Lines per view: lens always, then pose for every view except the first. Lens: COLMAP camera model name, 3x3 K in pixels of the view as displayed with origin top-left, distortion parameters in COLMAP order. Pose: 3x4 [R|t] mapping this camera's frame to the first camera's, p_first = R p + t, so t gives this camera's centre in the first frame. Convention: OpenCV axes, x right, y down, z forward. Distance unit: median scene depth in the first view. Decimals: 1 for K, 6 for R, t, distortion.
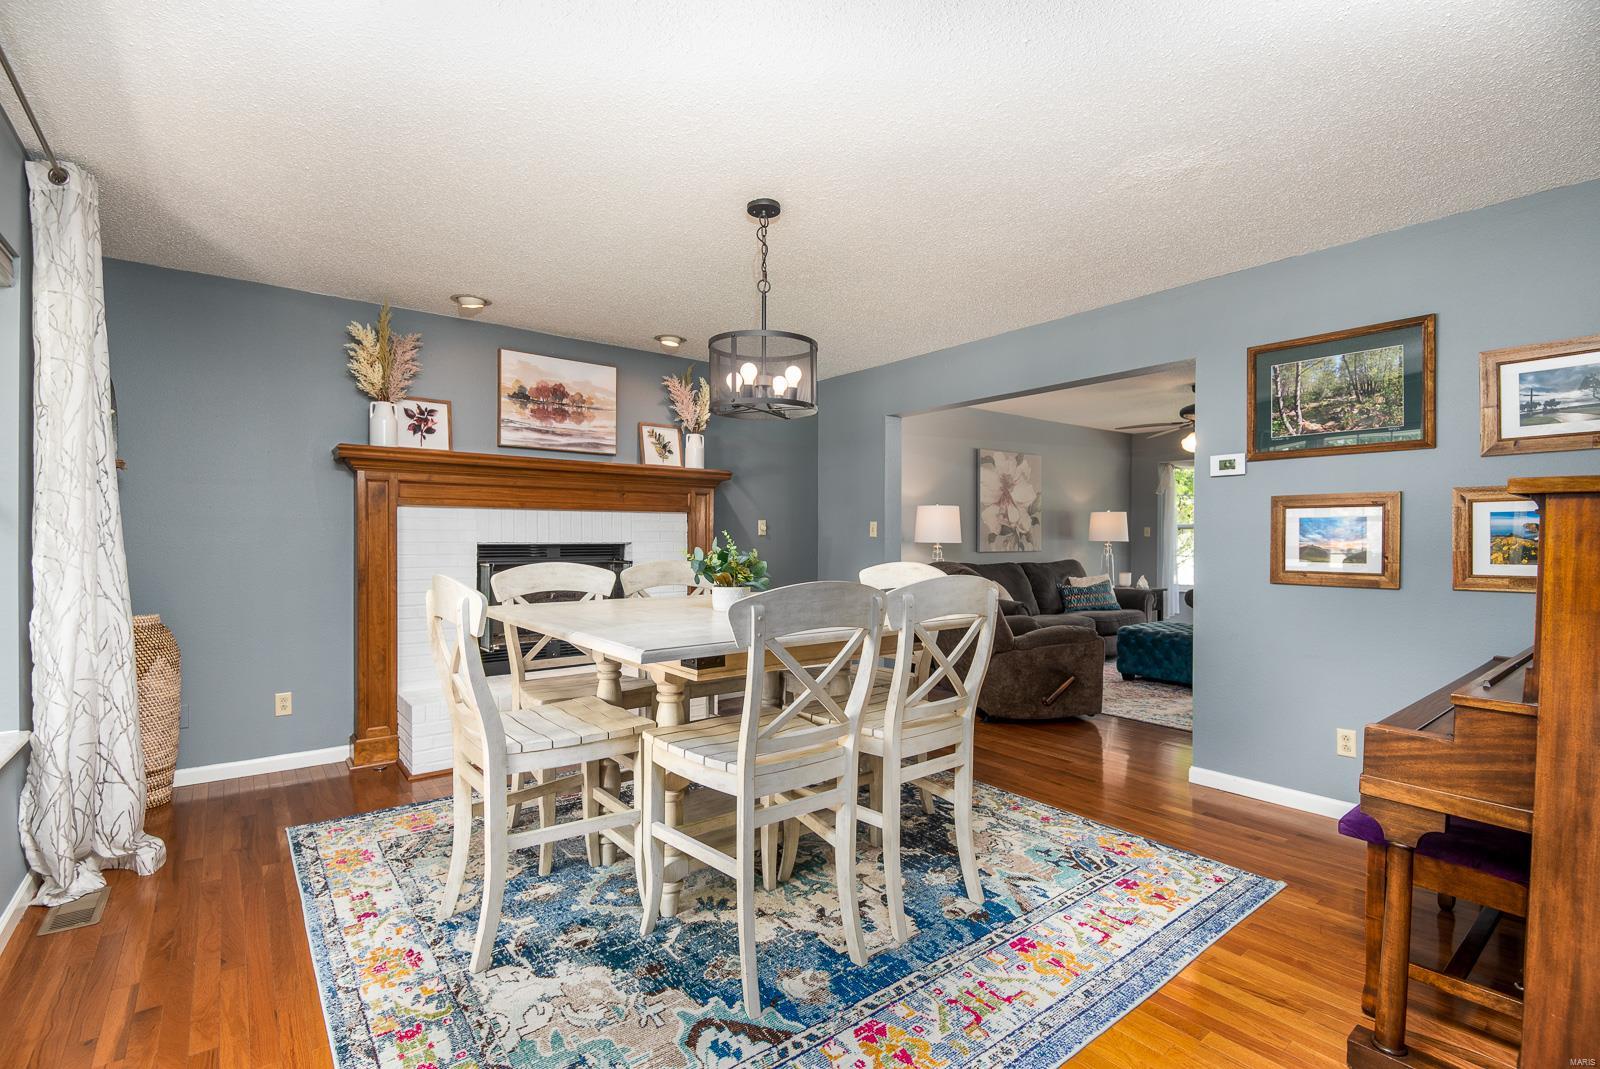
lens RADIAL K [[732.4, 0, 800.0], [0, 732.4, 534.5], [0, 0, 1]] dist [-0.000966, -0.000268]
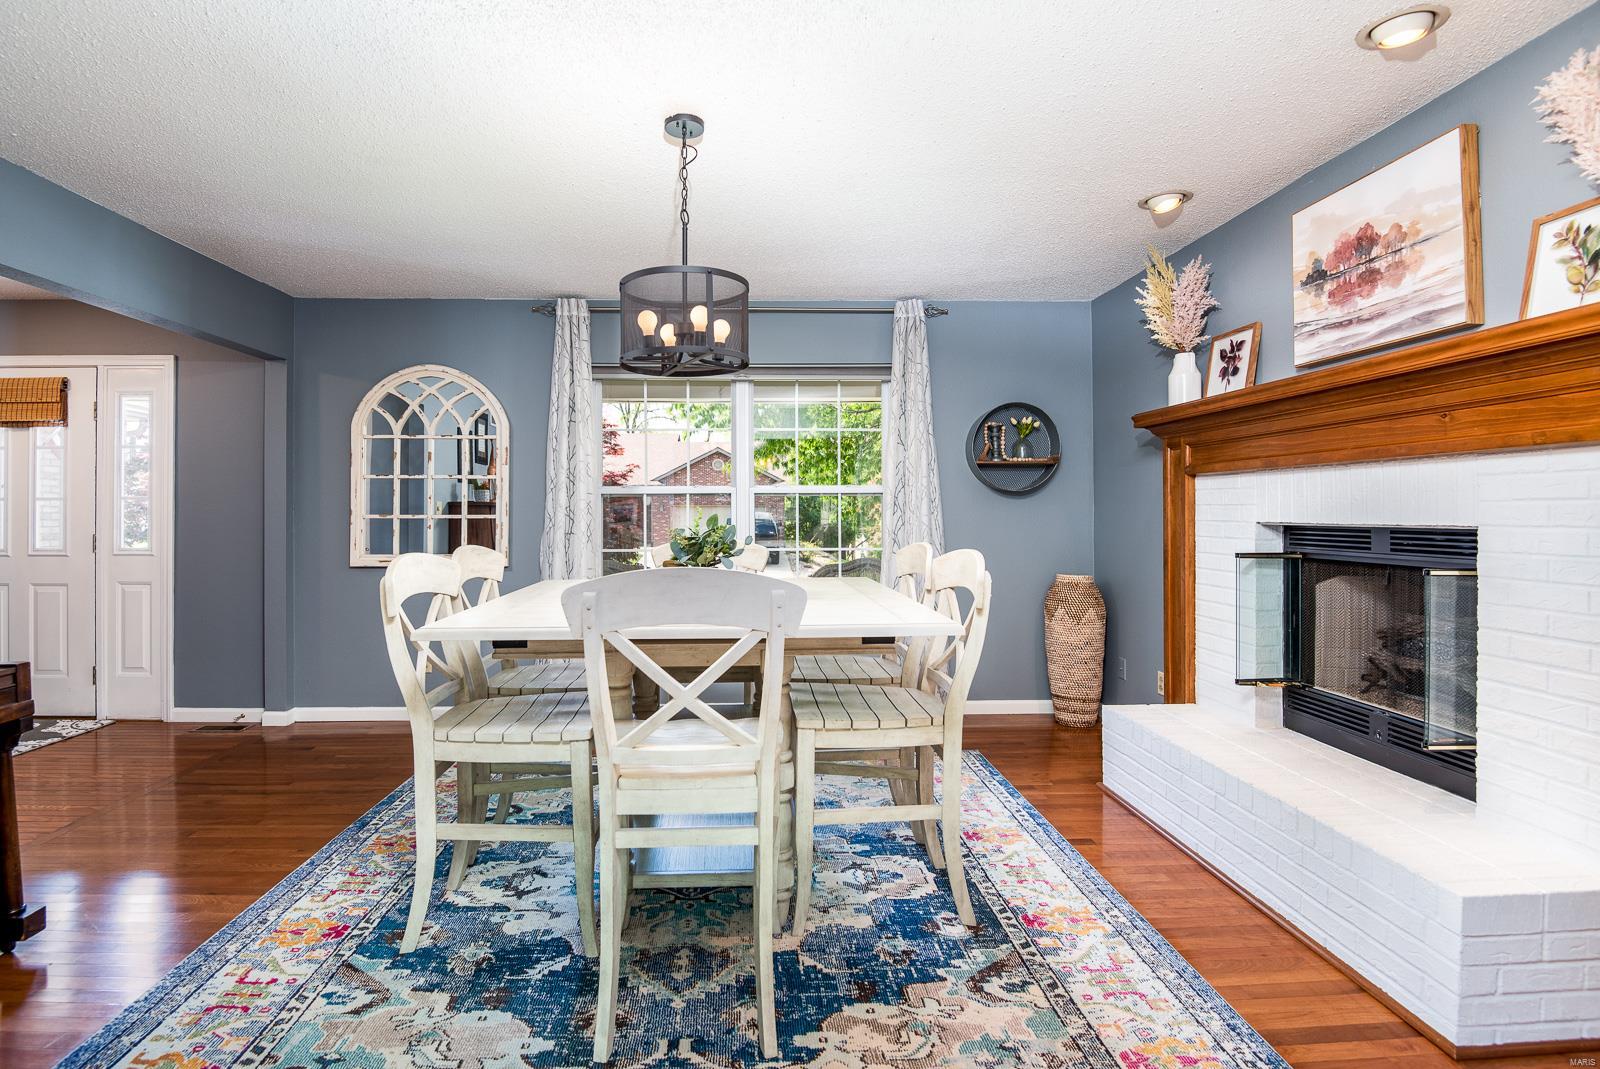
lens RADIAL K [[778.9, 0, 767.4], [0, 778.9, 513.3], [0, 0, 1]] dist [0.029327, -0.031126]
pose [[-0.583163, 0.005086, -0.812339, 0.682536], [0.010331, 0.999946, -0.001156, -0.001458], [0.812289, -0.009067, -0.583184, 1.738915]]
